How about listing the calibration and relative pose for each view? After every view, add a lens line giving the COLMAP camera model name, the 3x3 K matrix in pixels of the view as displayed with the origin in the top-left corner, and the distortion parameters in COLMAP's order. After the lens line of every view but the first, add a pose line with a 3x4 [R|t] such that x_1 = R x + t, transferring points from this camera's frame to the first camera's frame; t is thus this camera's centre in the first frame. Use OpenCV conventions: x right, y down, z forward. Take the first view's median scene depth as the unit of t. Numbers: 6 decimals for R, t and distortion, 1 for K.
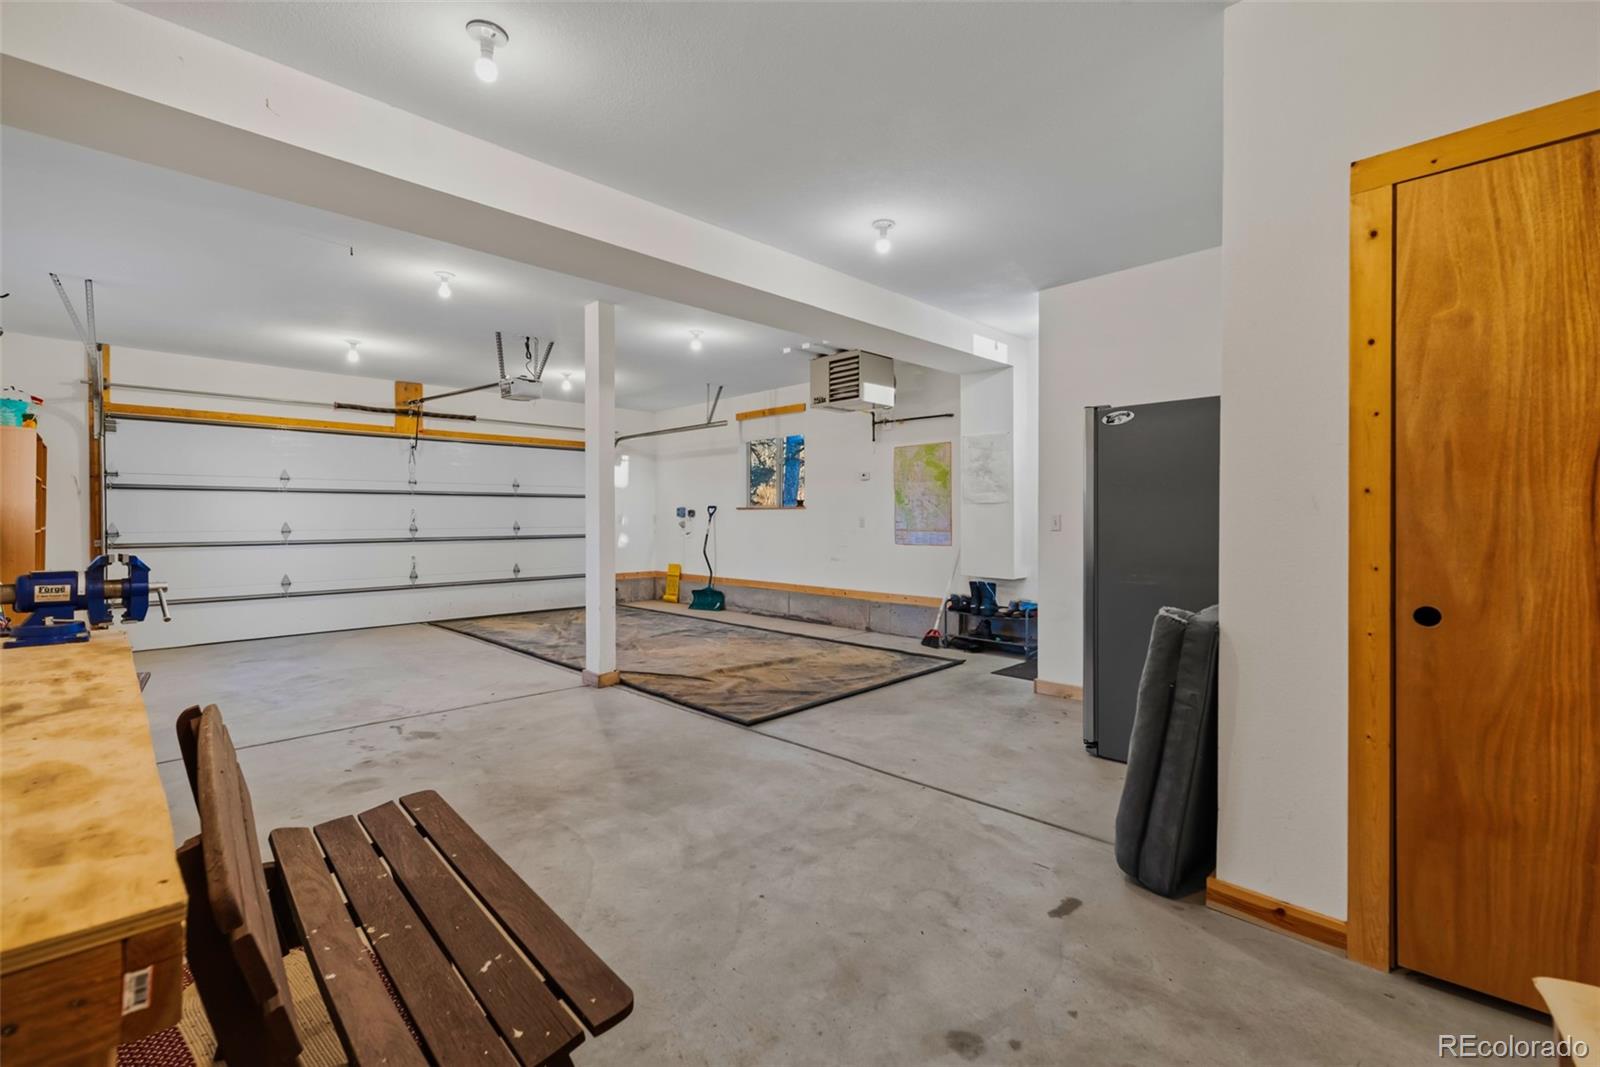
lens RADIAL K [[693.7, 0, 789.8], [0, 693.7, 522.5], [0, 0, 1]] dist [0.009720, -0.000246]
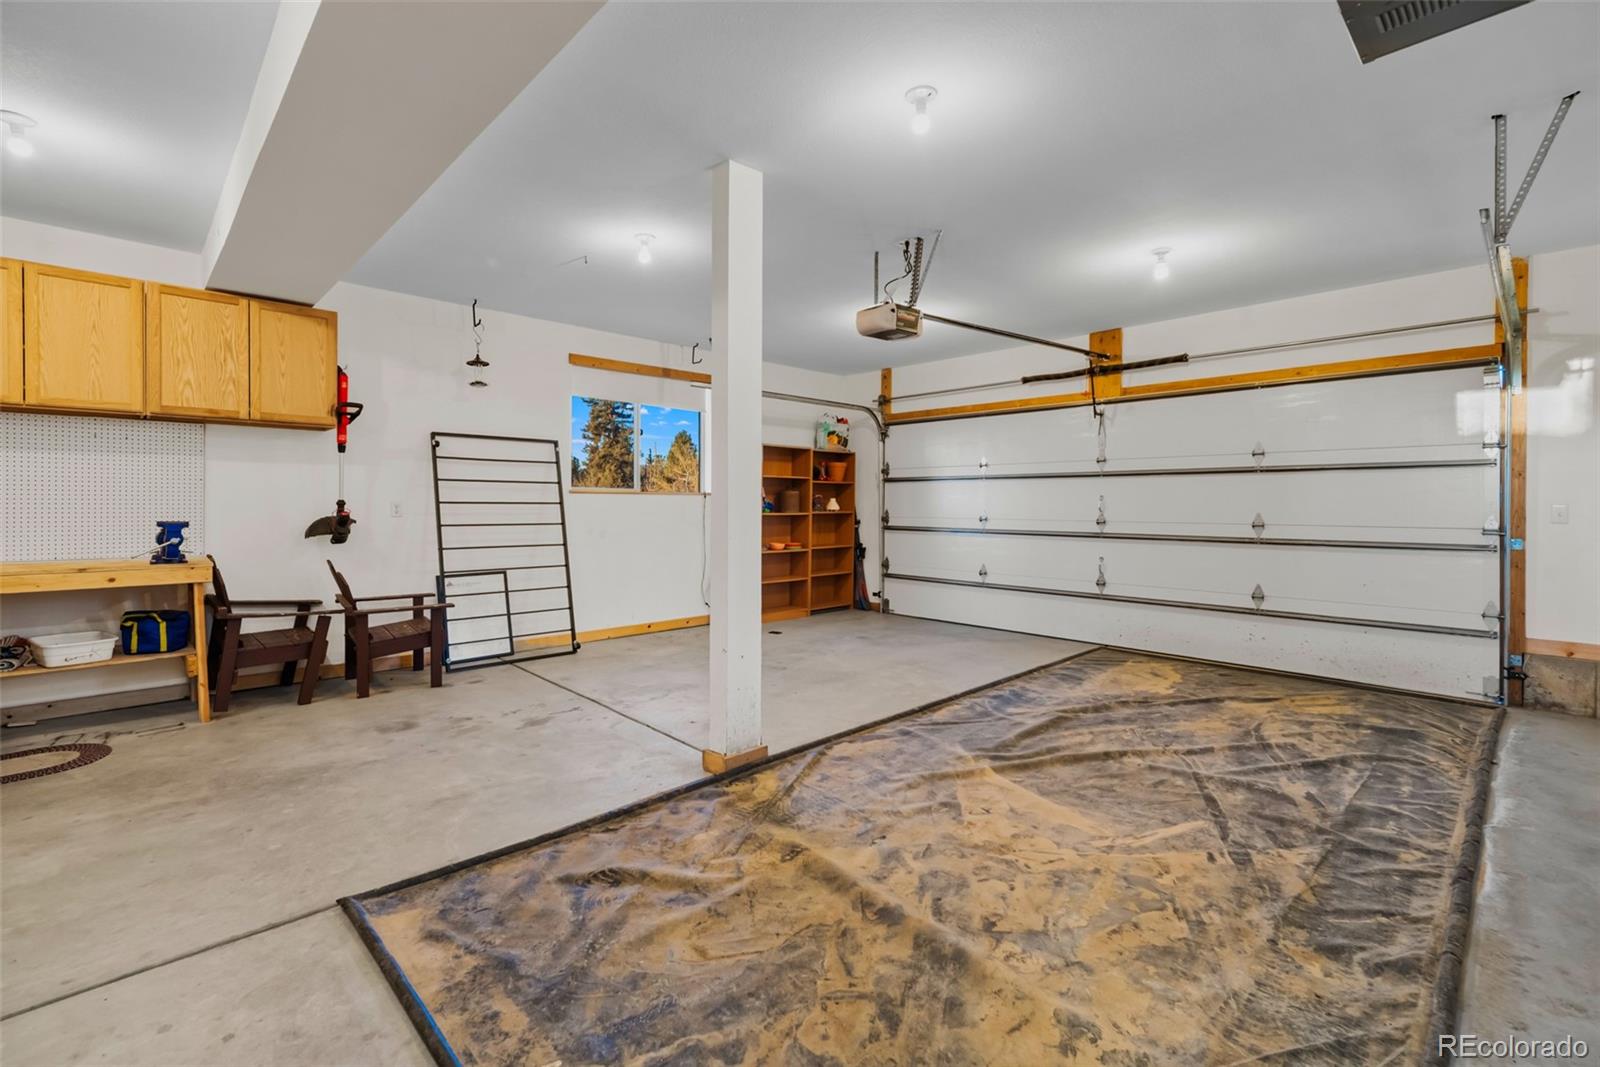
lens RADIAL K [[693.7, 0, 789.4], [0, 693.7, 519.7], [0, 0, 1]] dist [0.009720, -0.000246]
pose [[0.001652, 0.024382, -0.999701, 0.238881], [-0.011607, 0.999636, 0.024361, -0.007436], [0.999931, 0.011563, 0.001935, 0.692224]]
